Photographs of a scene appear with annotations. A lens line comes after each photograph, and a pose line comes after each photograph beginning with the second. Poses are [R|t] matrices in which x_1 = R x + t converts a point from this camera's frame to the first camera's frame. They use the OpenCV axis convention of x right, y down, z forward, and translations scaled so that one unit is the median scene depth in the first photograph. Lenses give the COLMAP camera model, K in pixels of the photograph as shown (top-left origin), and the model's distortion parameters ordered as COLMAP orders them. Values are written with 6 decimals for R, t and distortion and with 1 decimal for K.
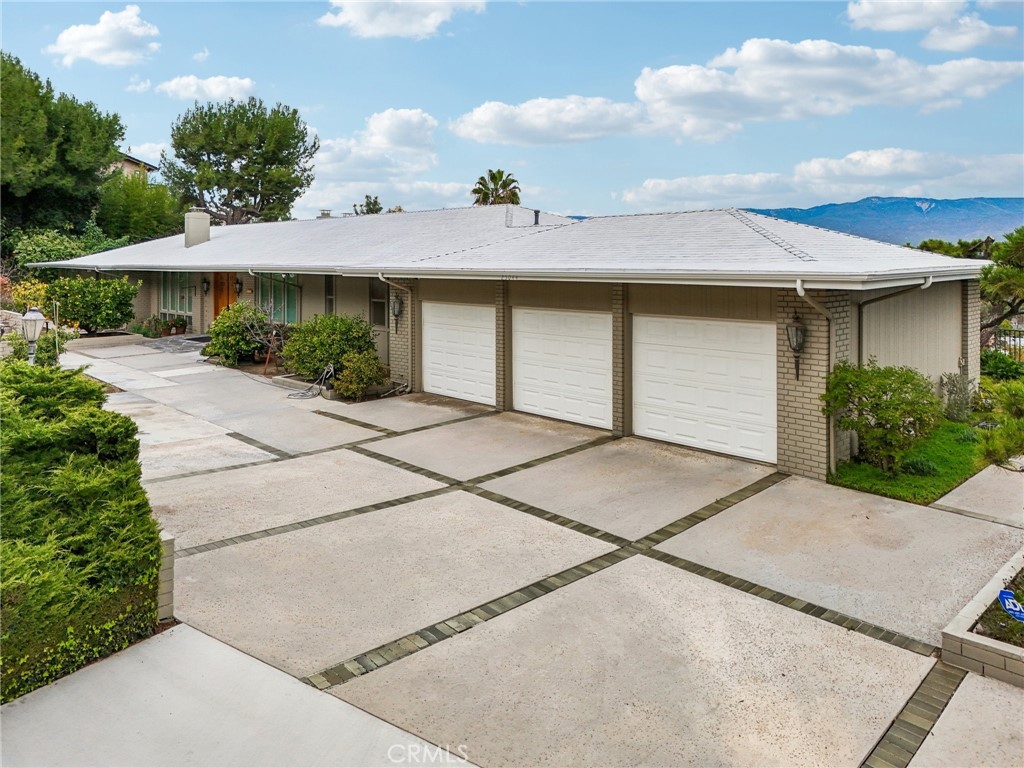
lens RADIAL K [[711.5, 0, 510.5], [0, 711.5, 332.6], [0, 0, 1]] dist [0.045918, -0.035921]
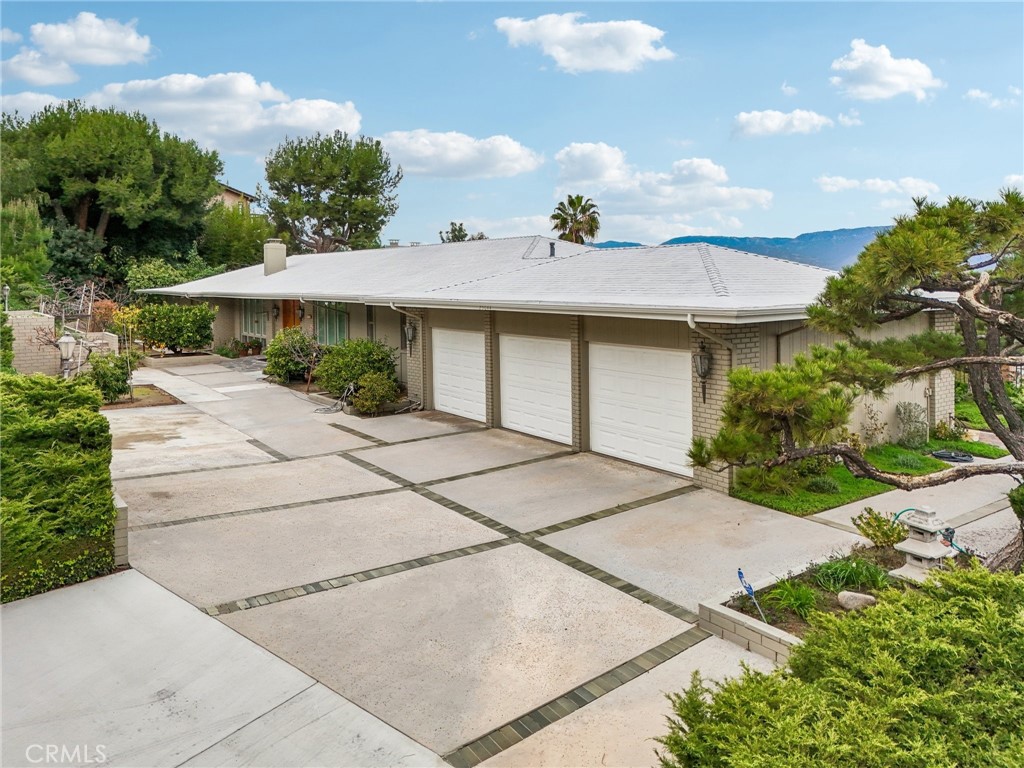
lens RADIAL K [[707.5, 0, 512.0], [0, 707.5, 384.0], [0, 0, 1]] dist [0.060452, -0.058012]
pose [[0.991585, 0.017439, -0.128276, 0.184366], [-0.012514, 0.999157, 0.039104, -0.002309], [0.128850, -0.037170, 0.990967, -0.102433]]
